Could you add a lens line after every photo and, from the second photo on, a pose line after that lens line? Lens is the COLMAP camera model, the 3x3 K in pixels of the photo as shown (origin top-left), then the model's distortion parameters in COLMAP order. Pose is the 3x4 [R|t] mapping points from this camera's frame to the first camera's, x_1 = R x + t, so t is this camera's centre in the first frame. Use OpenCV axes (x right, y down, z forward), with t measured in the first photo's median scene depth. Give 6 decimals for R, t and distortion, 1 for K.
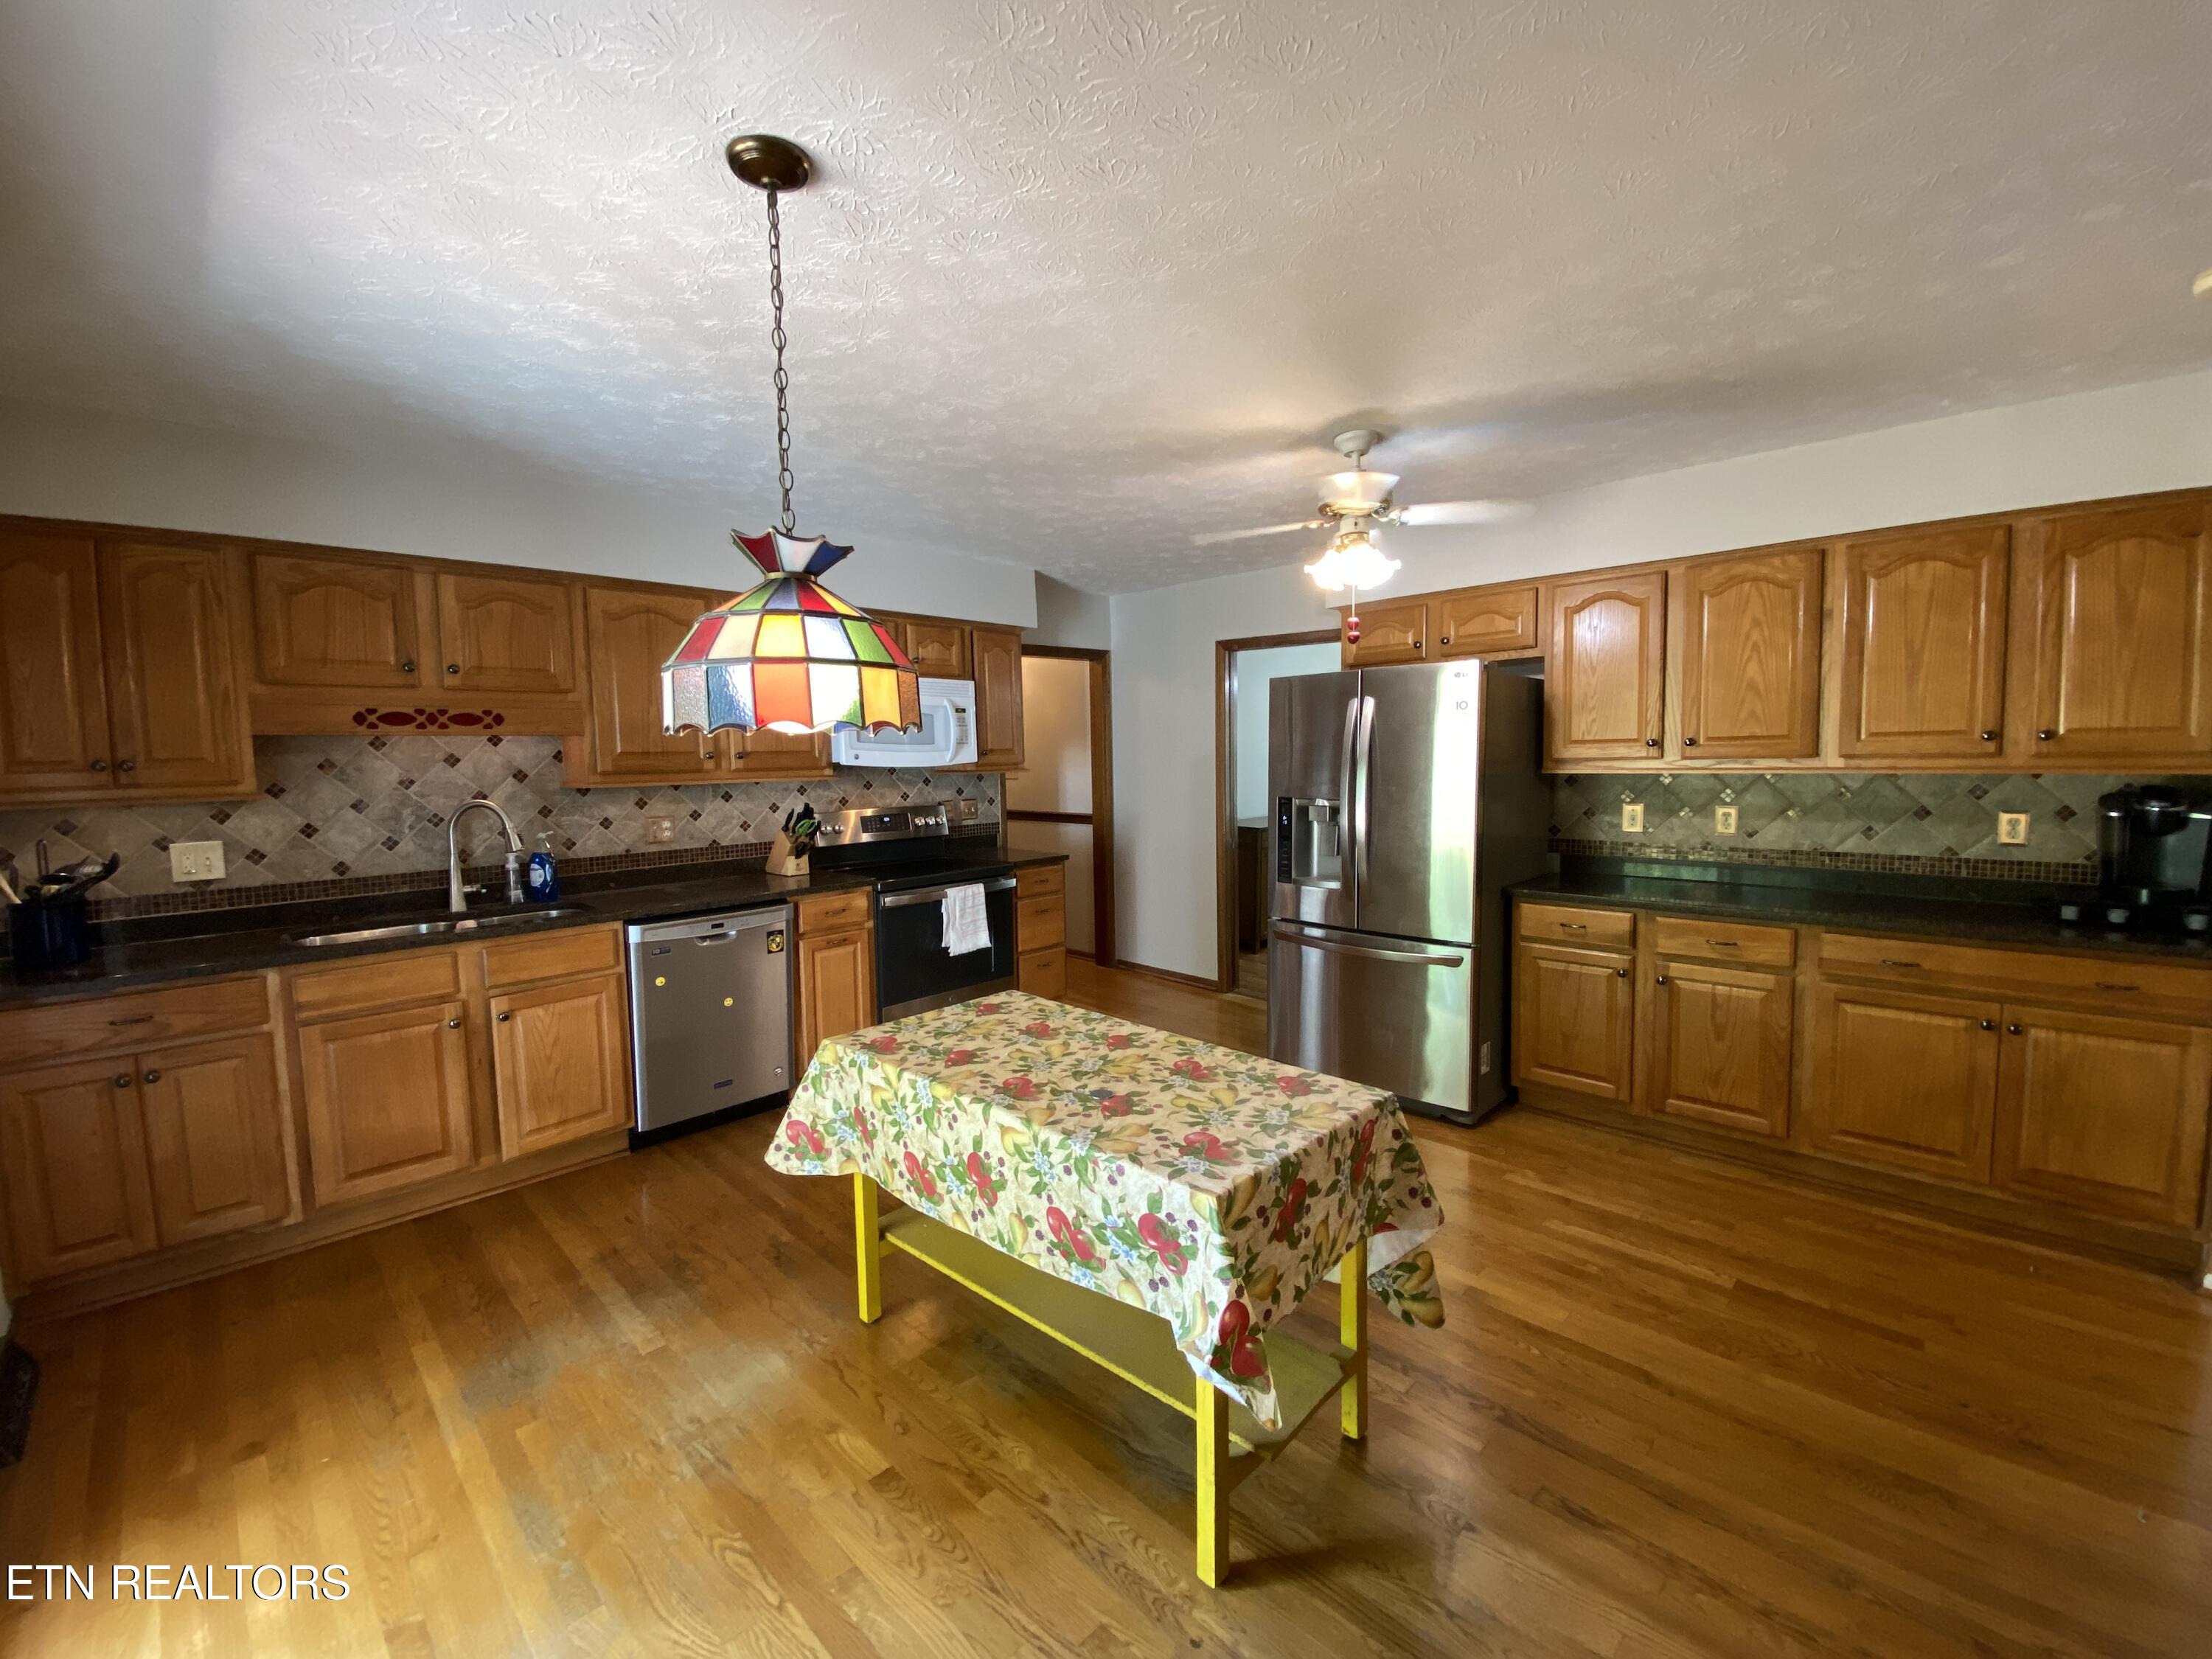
lens RADIAL K [[899.6, 0, 1111.4], [0, 899.6, 836.6], [0, 0, 1]] dist [0.000644, -0.007102]
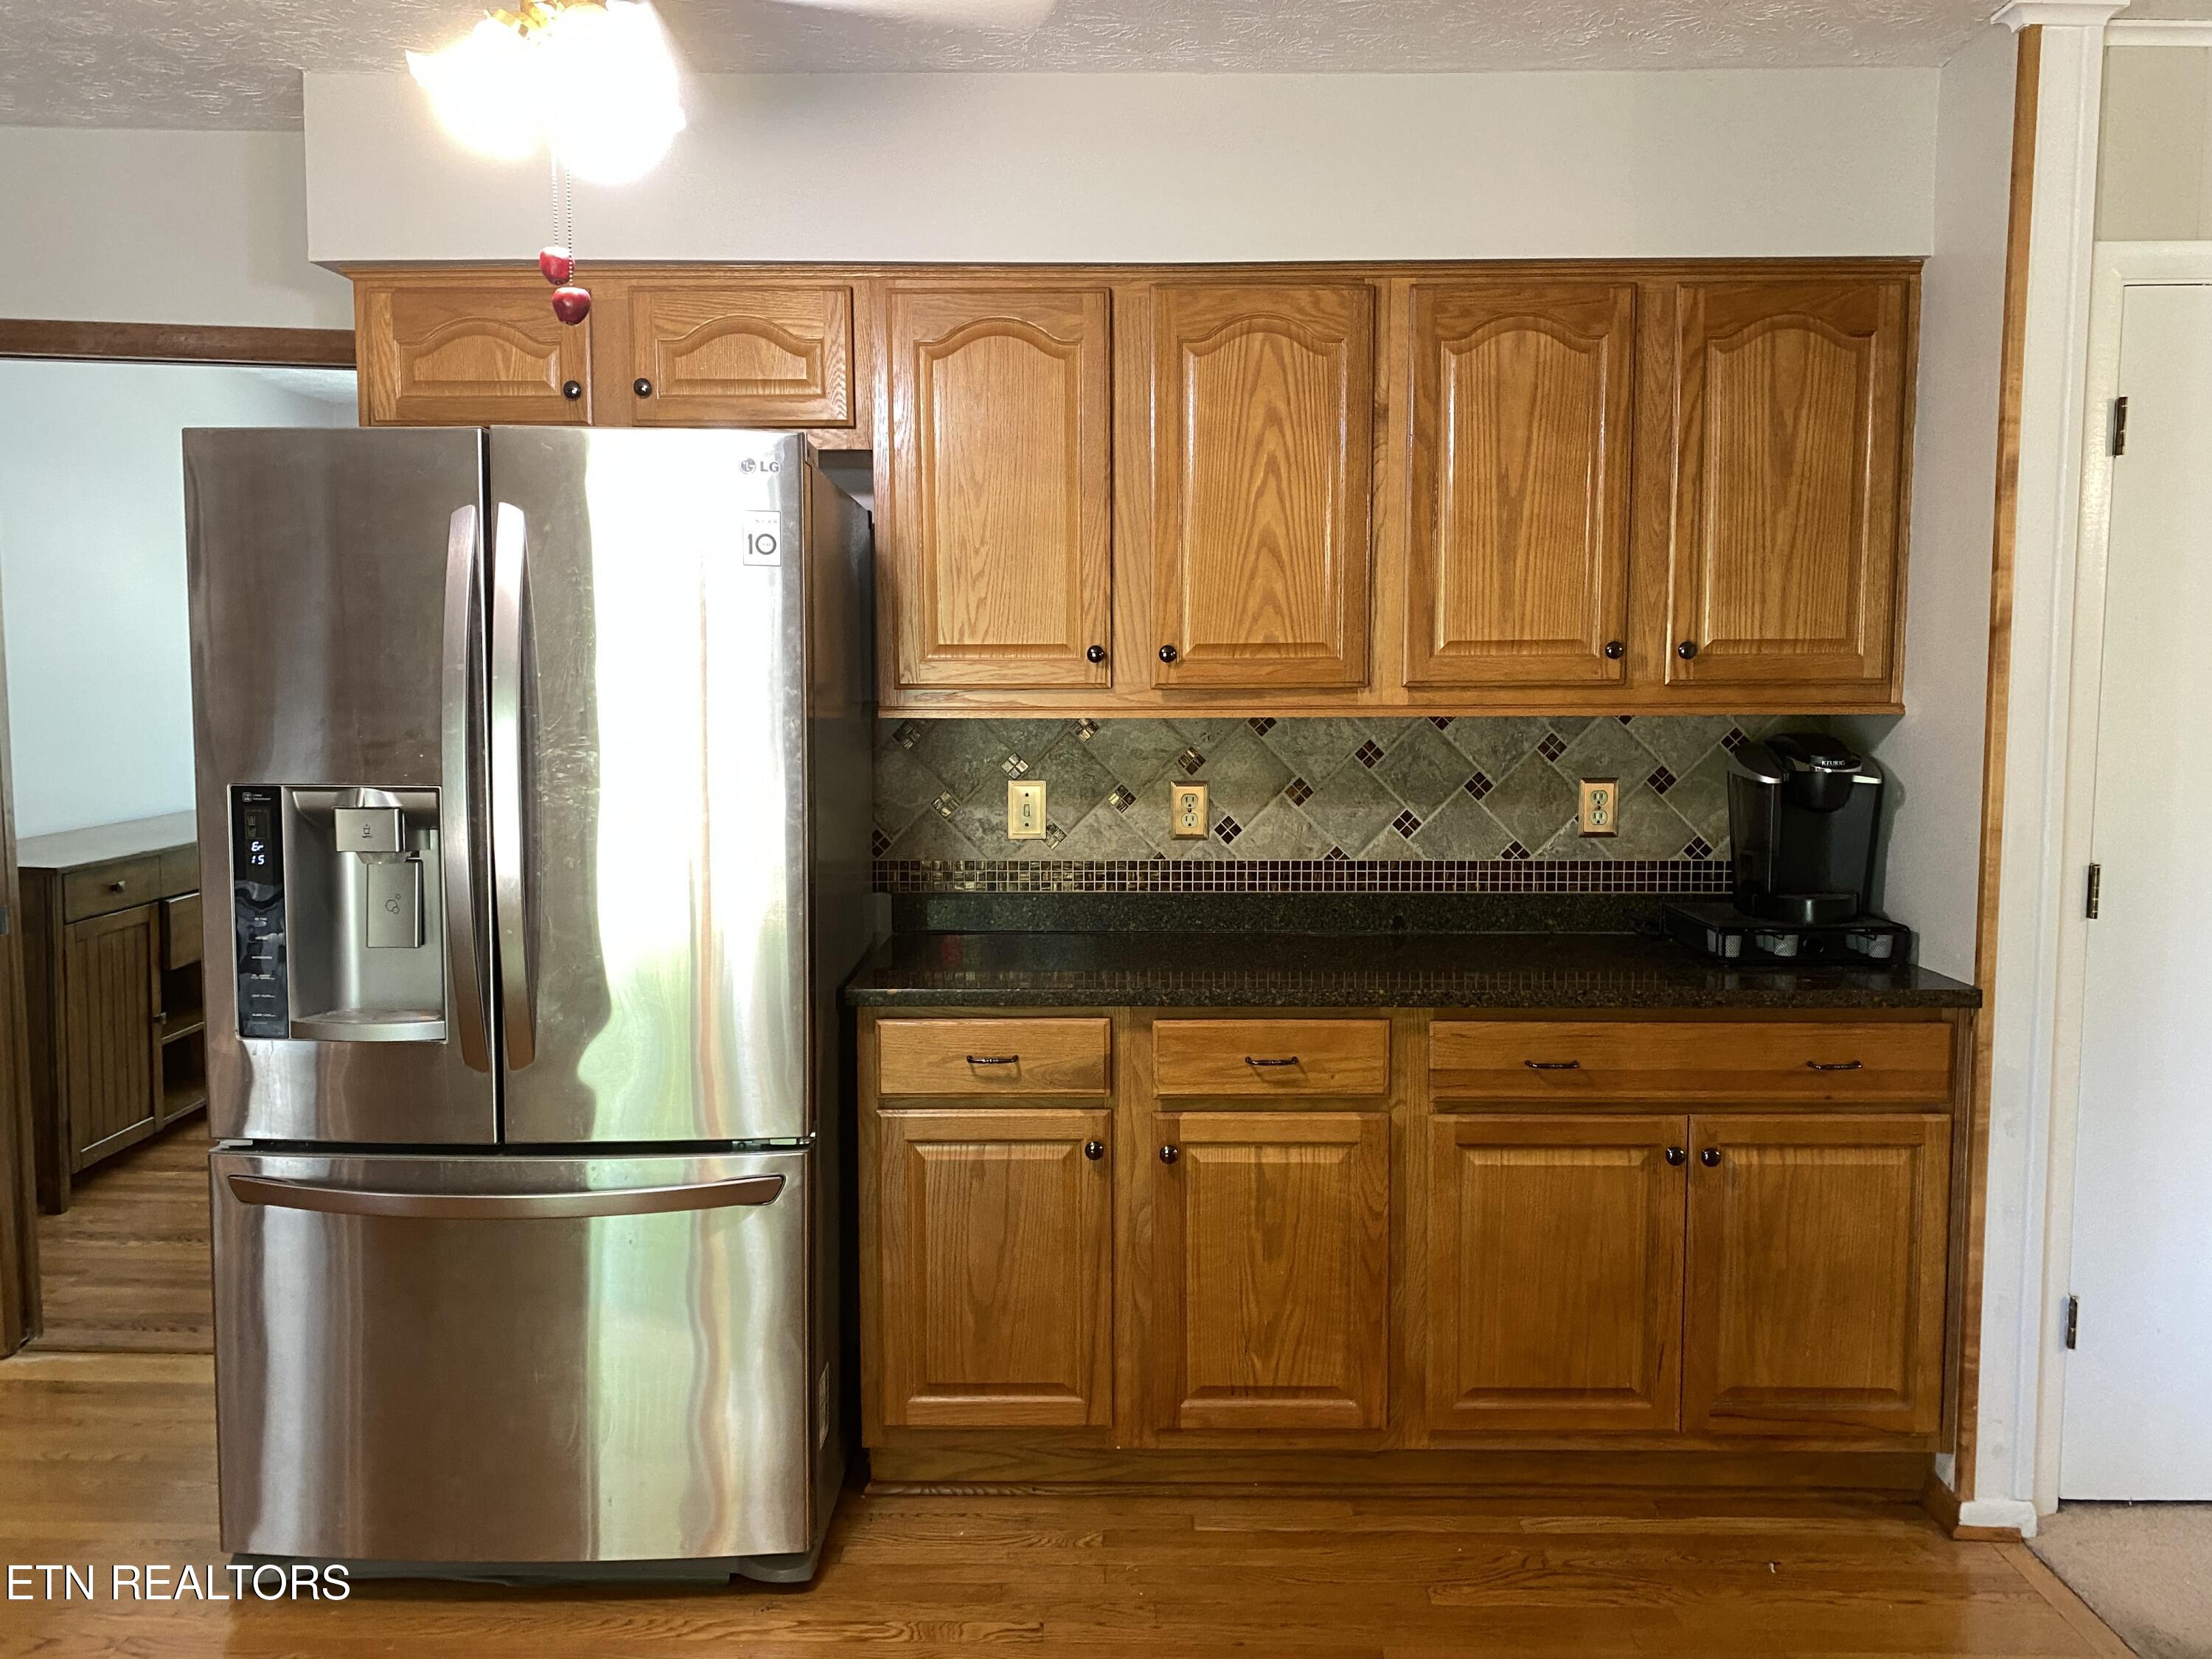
lens RADIAL K [[1775.3, 0, 1103.2], [0, 1775.3, 839.7], [0, 0, 1]] dist [0.041809, -0.026702]
pose [[0.725789, -0.046624, 0.686336, -0.047754], [0.049945, 0.998639, 0.015023, -0.021711], [-0.686102, 0.023376, 0.727130, 0.354211]]
